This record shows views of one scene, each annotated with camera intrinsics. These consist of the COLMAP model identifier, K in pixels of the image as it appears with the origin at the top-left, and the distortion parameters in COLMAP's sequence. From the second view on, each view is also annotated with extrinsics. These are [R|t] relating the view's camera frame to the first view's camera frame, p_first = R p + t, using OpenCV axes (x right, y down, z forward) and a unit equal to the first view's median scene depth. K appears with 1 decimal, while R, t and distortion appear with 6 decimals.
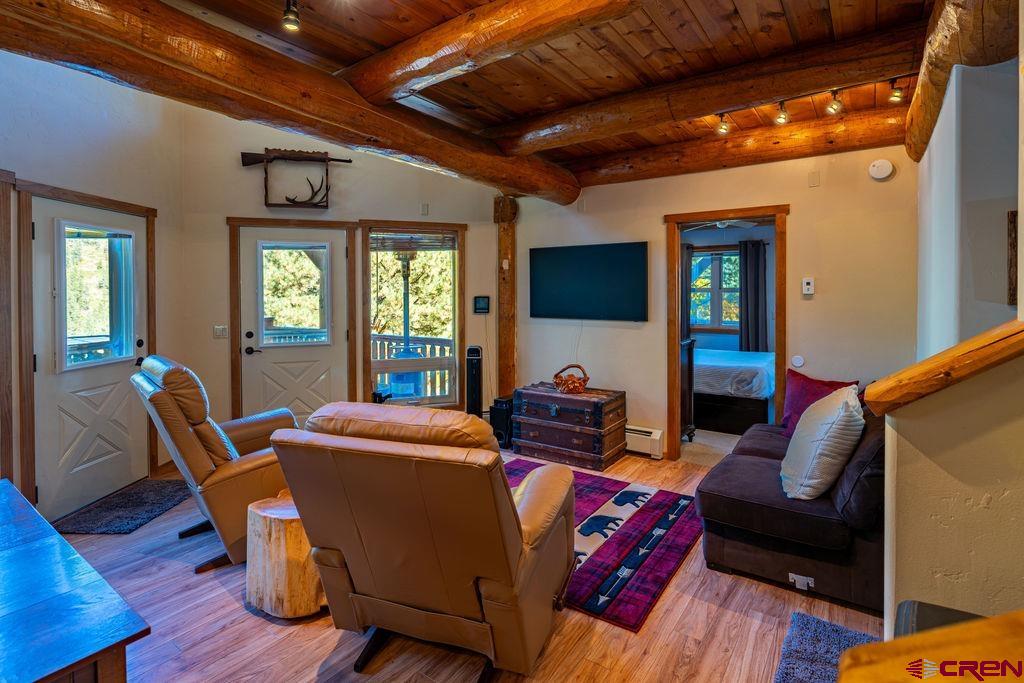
lens RADIAL K [[503.2, 0, 498.4], [0, 503.2, 291.3], [0, 0, 1]] dist [-0.018810, 0.007210]
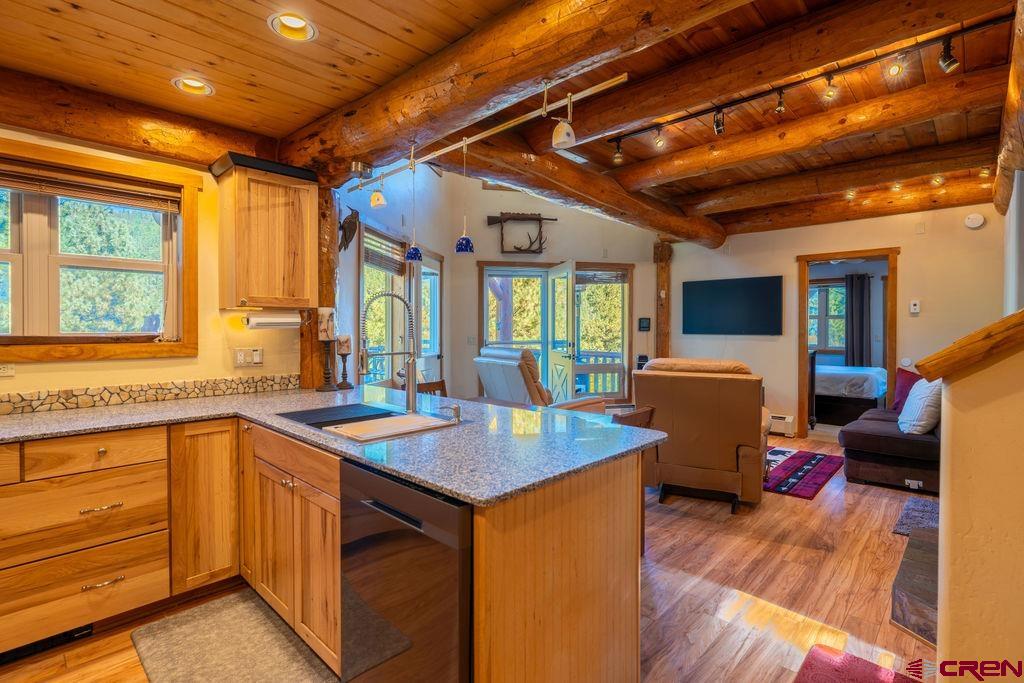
lens RADIAL K [[503.2, 0, 494.2], [0, 503.2, 330.3], [0, 0, 1]] dist [-0.018810, 0.007210]
pose [[0.991699, 0.004806, -0.128494, -0.301358], [-0.004440, 0.999985, 0.003134, 0.047550], [0.128507, -0.002537, 0.991705, -0.434745]]
